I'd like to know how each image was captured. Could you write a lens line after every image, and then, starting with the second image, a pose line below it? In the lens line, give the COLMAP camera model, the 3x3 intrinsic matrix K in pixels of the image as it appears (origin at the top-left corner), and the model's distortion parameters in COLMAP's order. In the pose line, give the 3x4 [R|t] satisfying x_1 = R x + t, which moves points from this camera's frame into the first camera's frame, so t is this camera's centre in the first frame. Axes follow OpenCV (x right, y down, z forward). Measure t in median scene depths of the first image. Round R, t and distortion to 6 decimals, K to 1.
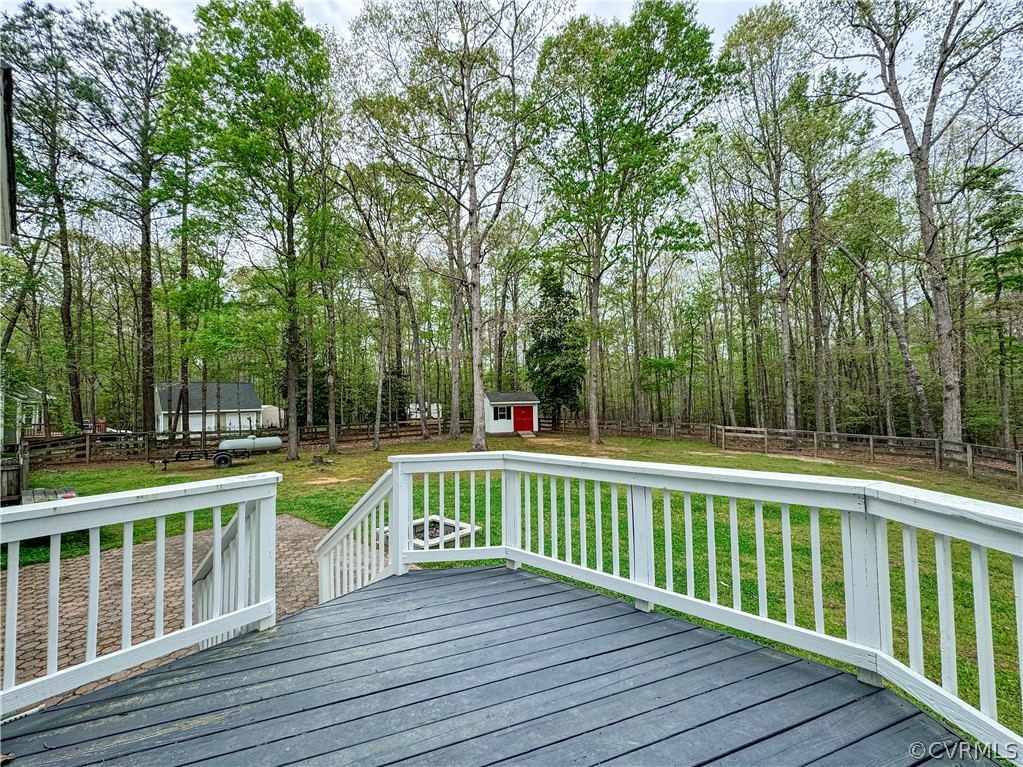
lens RADIAL K [[420.7, 0, 511.5], [0, 420.7, 383.5], [0, 0, 1]] dist [-0.001011, 0.000411]
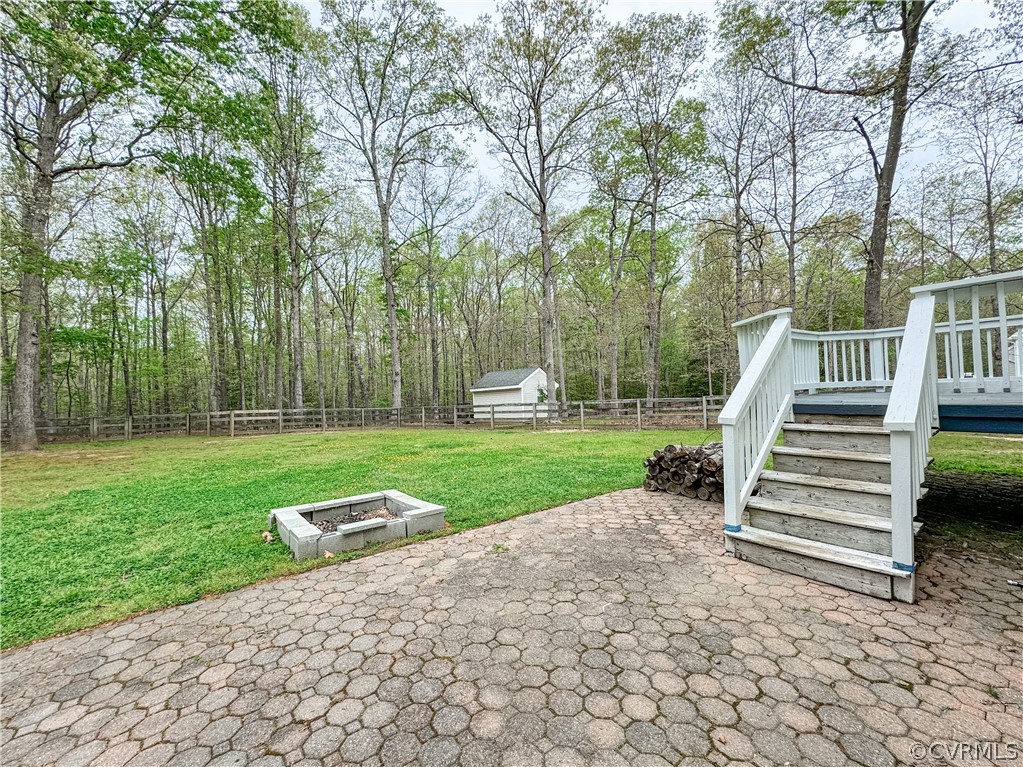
lens RADIAL K [[420.7, 0, 511.5], [0, 420.7, 383.5], [0, 0, 1]] dist [-0.001011, 0.000411]
pose [[0.203349, 0.029157, 0.978672, -0.306613], [-0.007404, 0.999574, -0.028241, 0.078191], [-0.979078, -0.001503, 0.203479, 0.285266]]
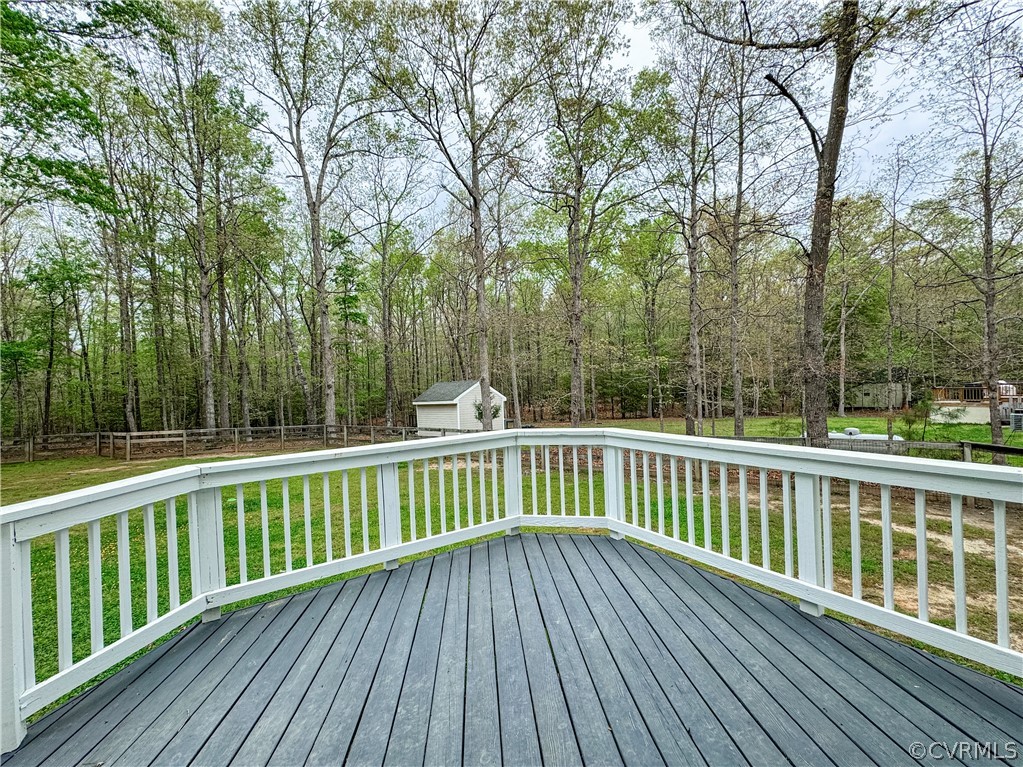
lens RADIAL K [[420.7, 0, 511.5], [0, 420.7, 383.5], [0, 0, 1]] dist [-0.001011, 0.000411]
pose [[0.264538, 0.008210, 0.964340, -0.118530], [-0.007995, 0.999948, -0.006320, 0.004158], [-0.964342, -0.006038, 0.264590, 0.060022]]
